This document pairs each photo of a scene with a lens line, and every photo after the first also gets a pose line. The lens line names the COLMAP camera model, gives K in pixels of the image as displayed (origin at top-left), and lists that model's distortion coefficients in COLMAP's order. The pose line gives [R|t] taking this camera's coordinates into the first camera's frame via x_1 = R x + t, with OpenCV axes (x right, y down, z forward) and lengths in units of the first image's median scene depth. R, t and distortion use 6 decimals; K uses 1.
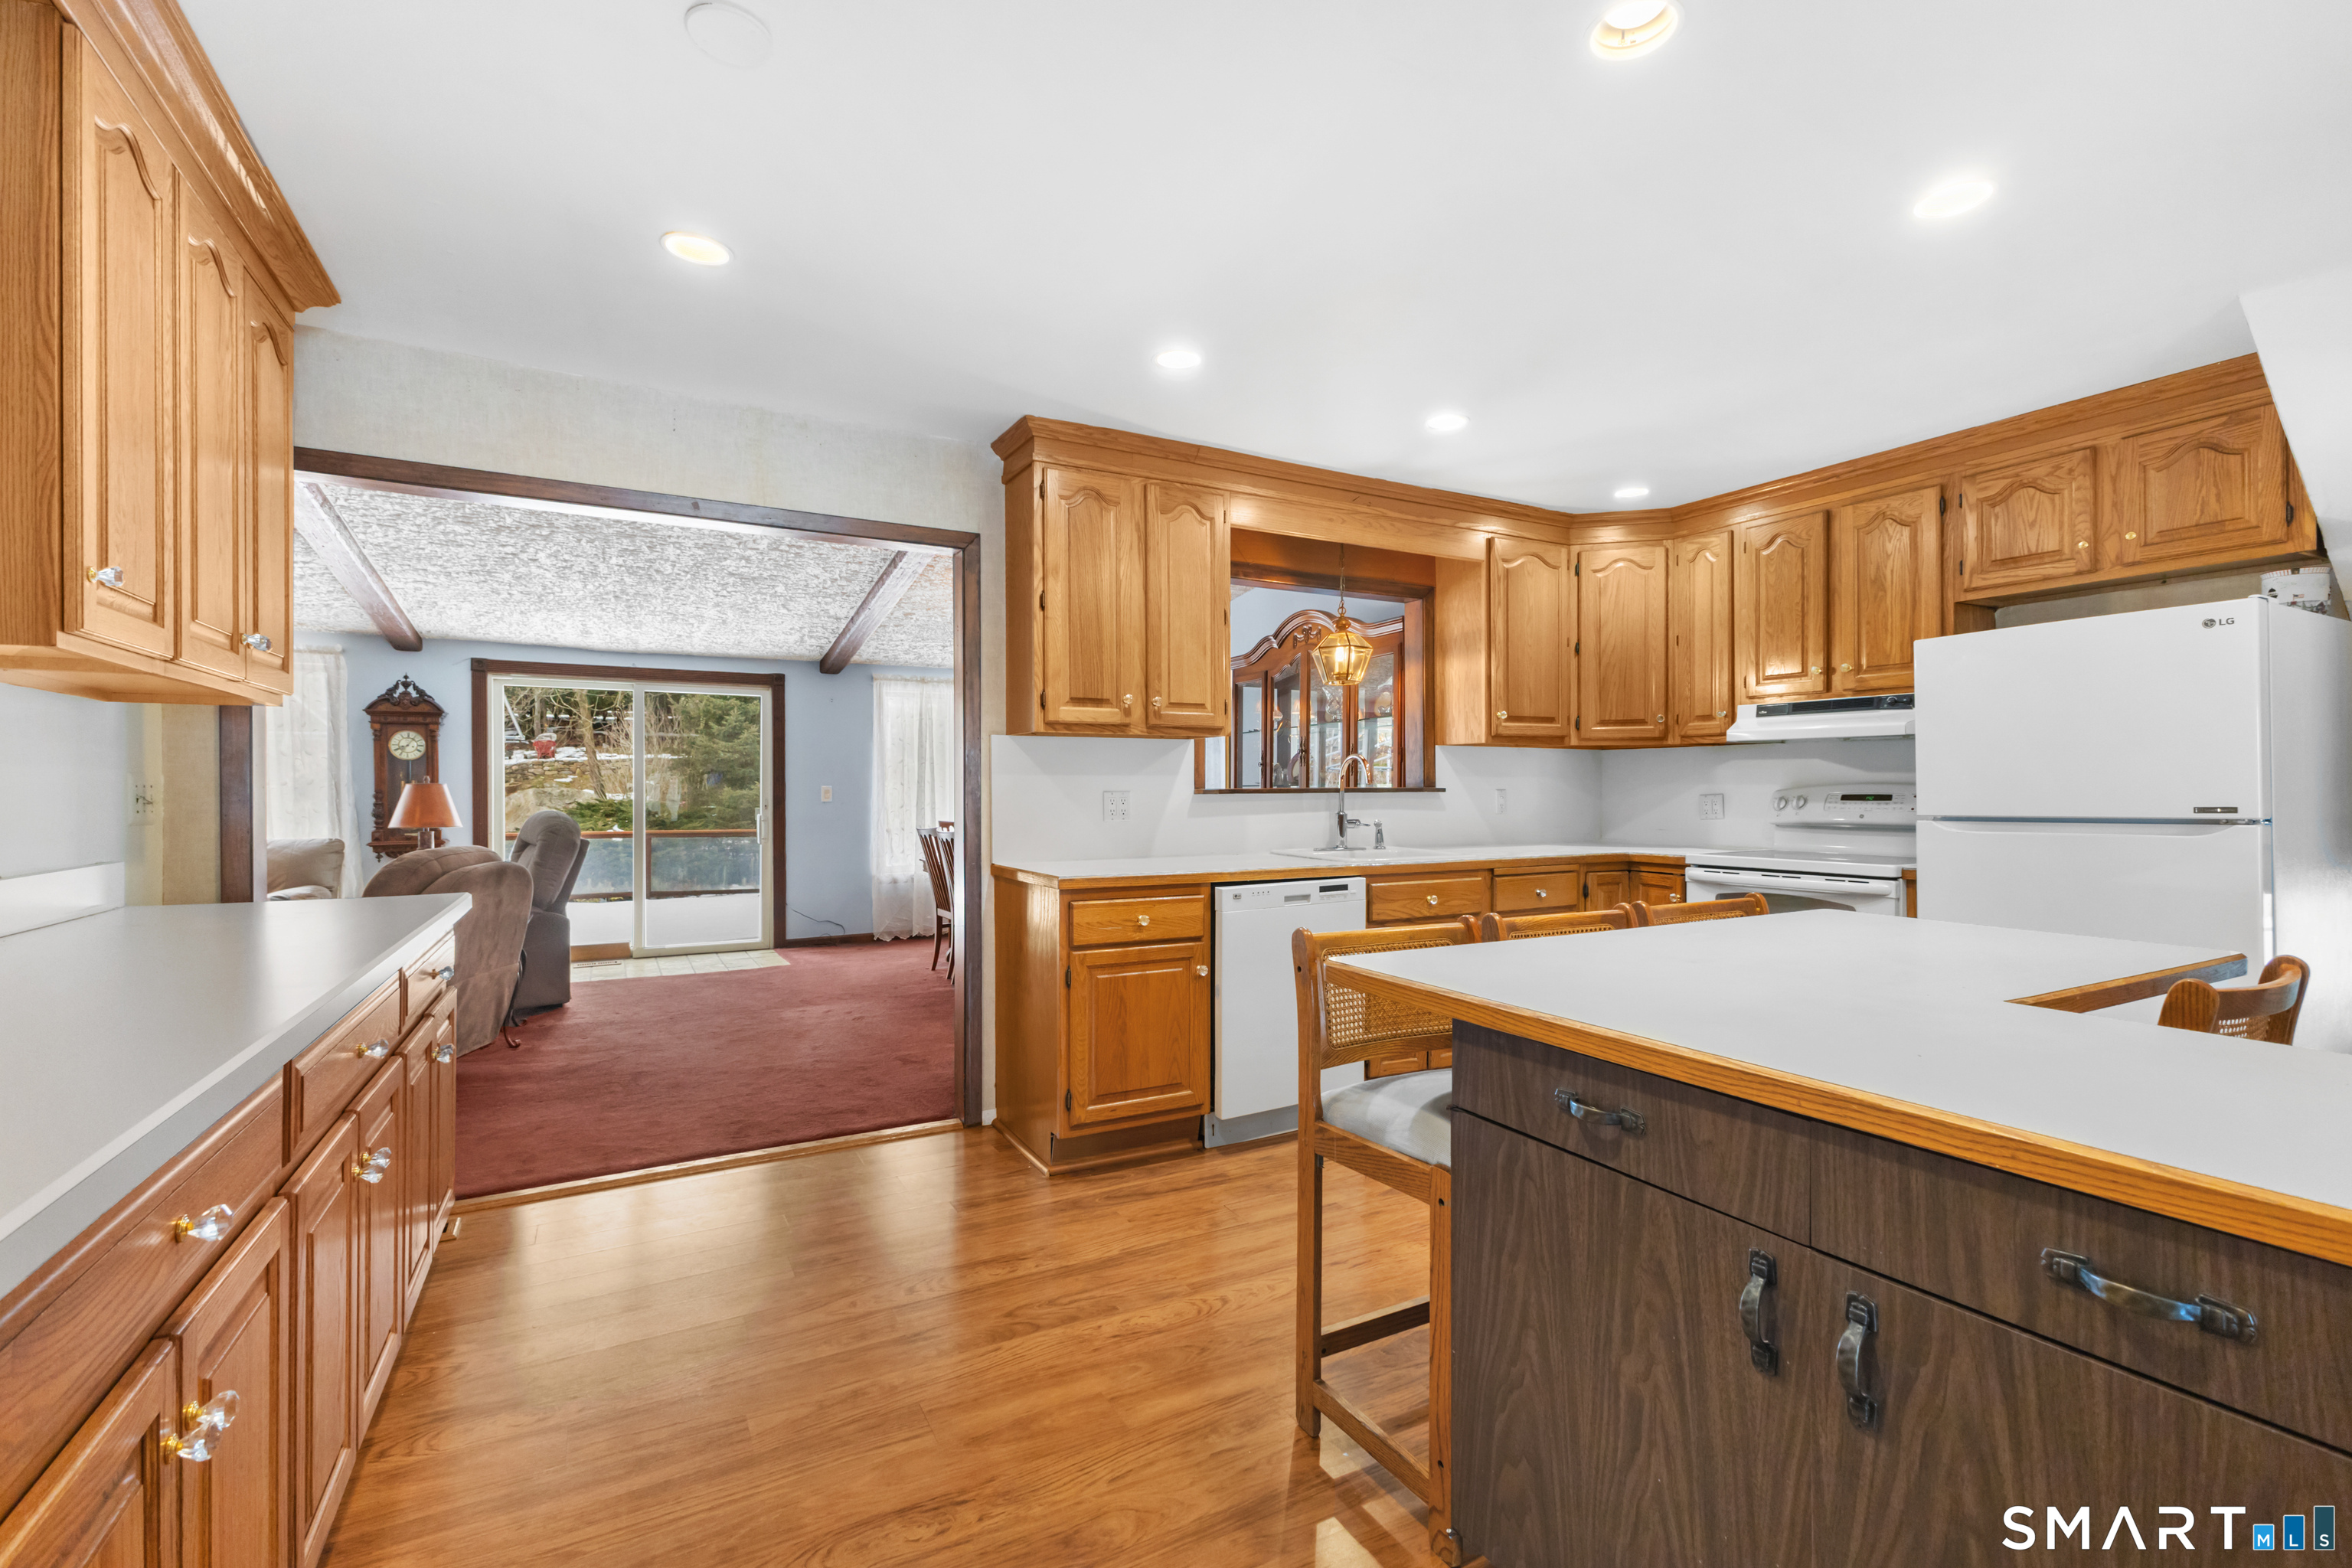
lens RADIAL K [[1019.1, 0, 1161.5], [0, 1019.1, 782.6], [0, 0, 1]] dist [0.009767, -0.002432]
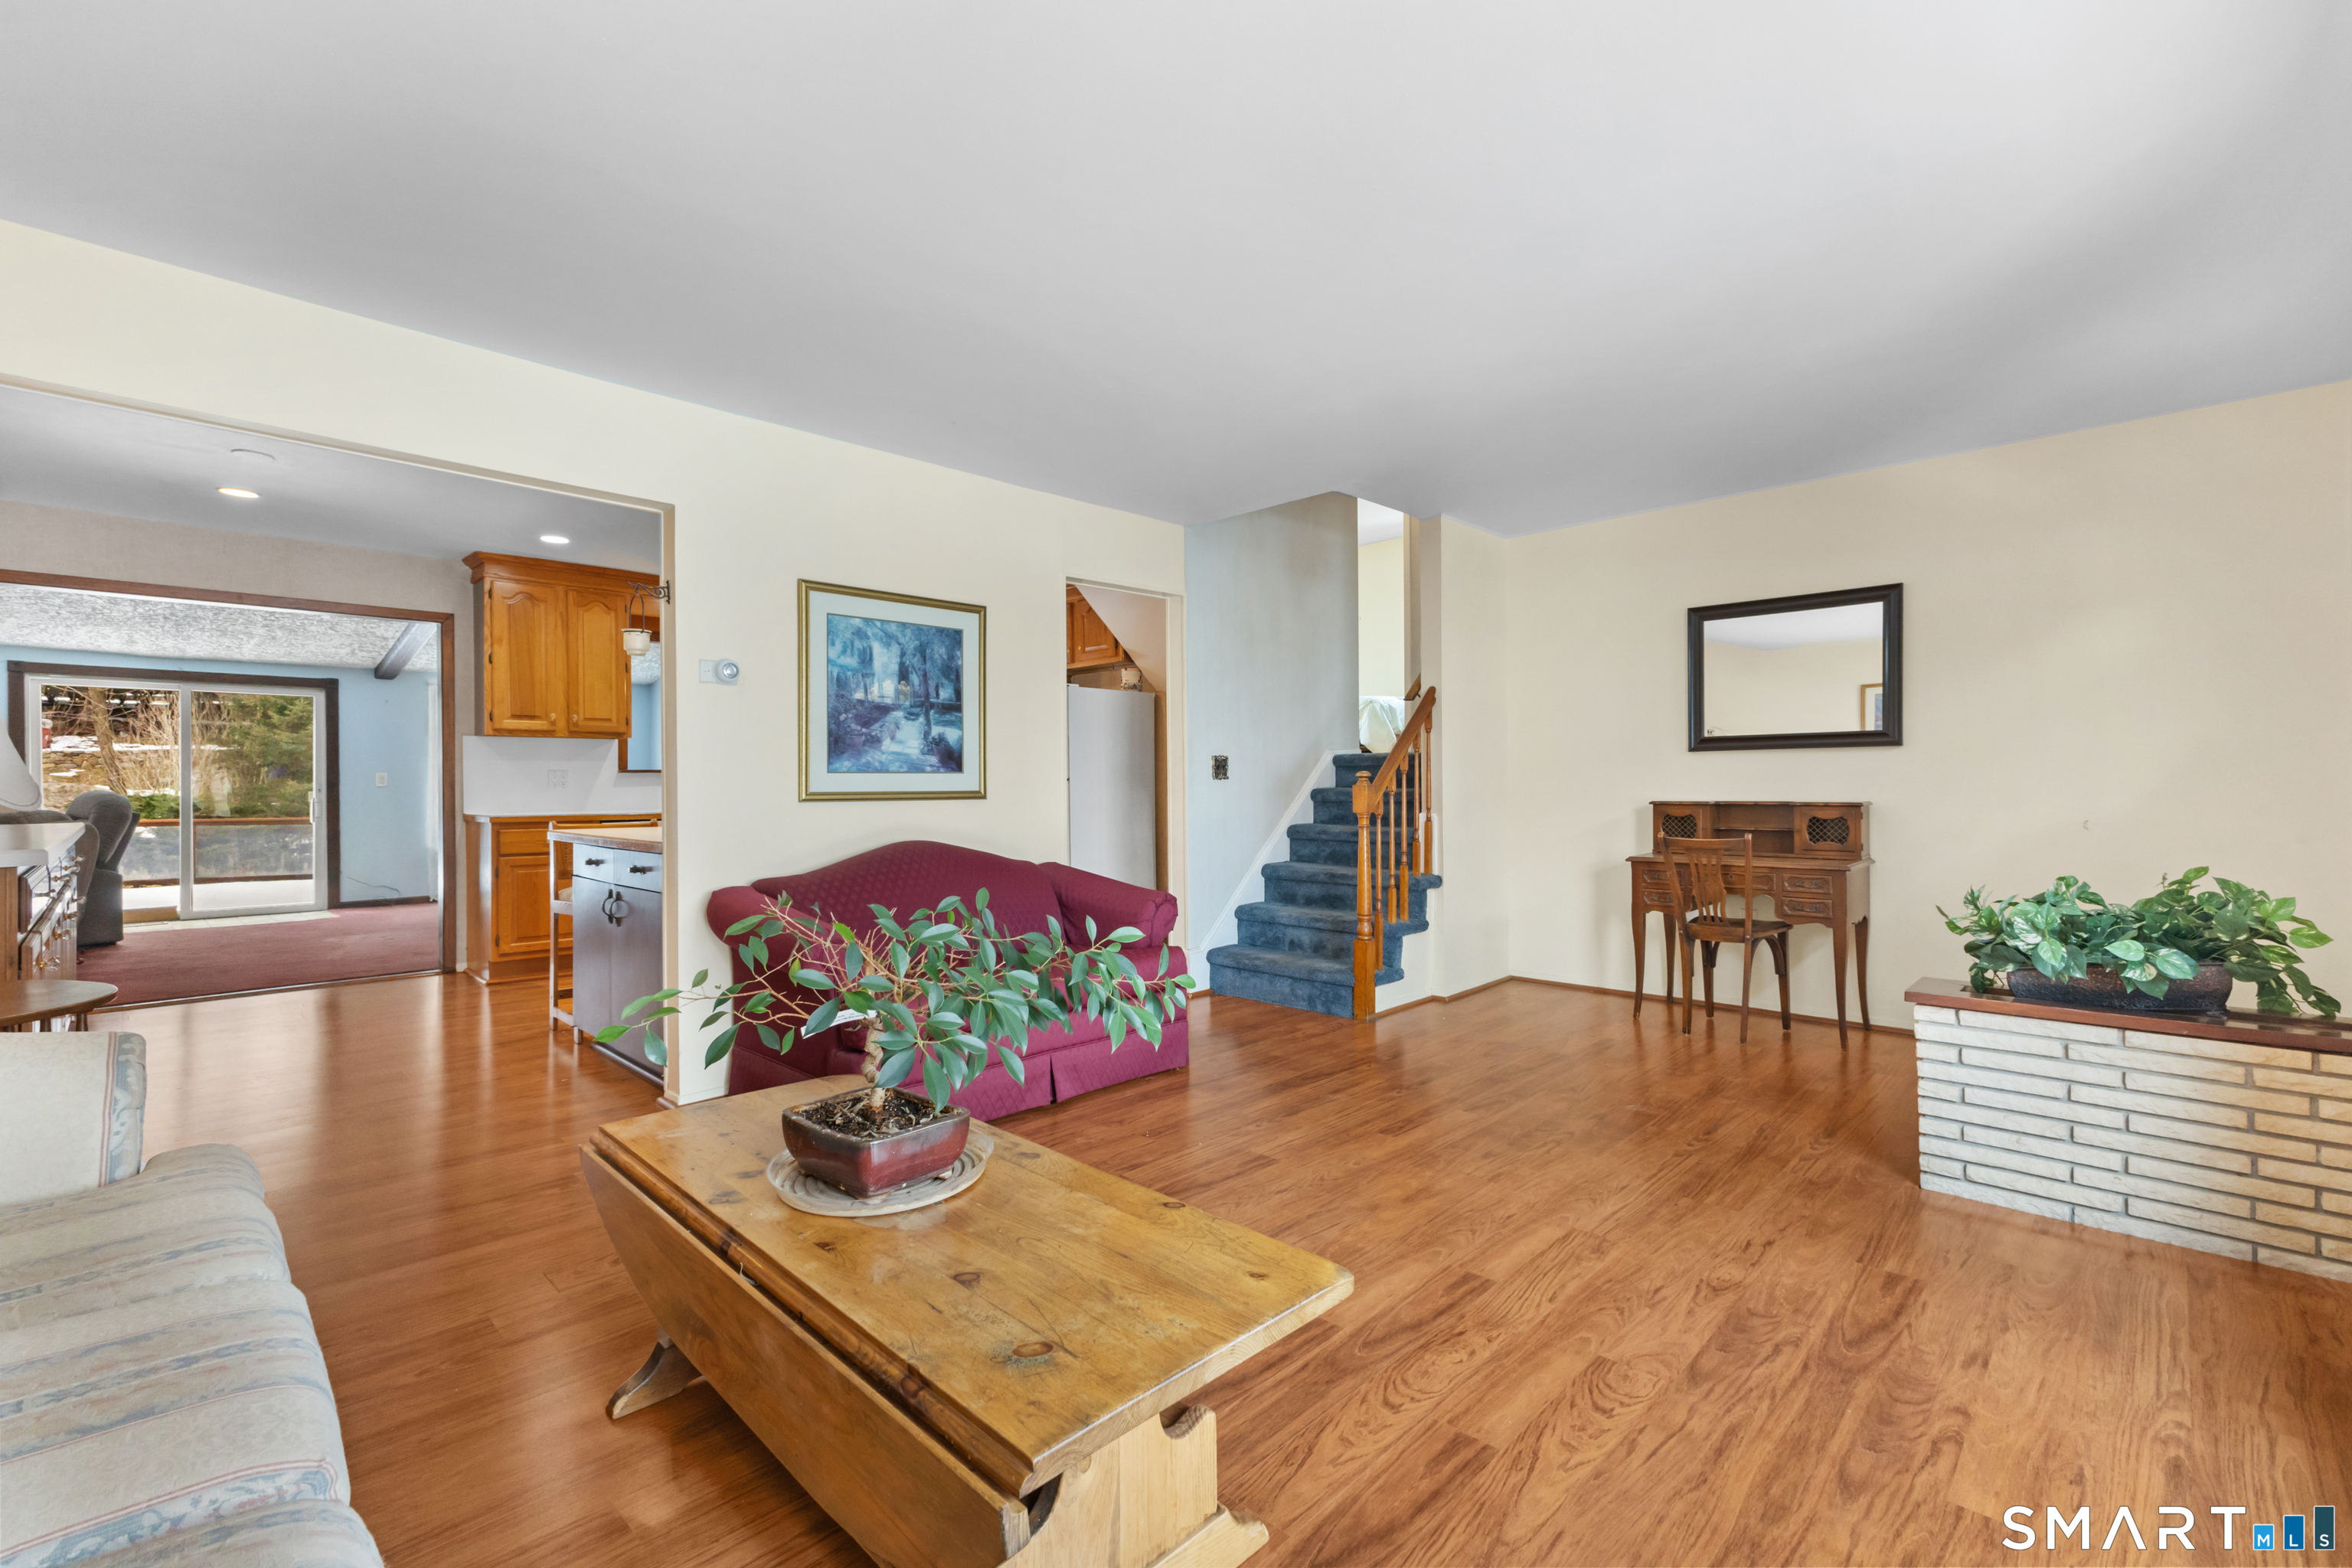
lens RADIAL K [[1019.1, 0, 1165.1], [0, 1019.1, 781.6], [0, 0, 1]] dist [0.009767, -0.002432]
pose [[0.955761, -0.003206, 0.294128, 0.217901], [0.002222, 0.999991, 0.003680, 0.011913], [-0.294138, -0.002863, 0.955759, -0.462461]]
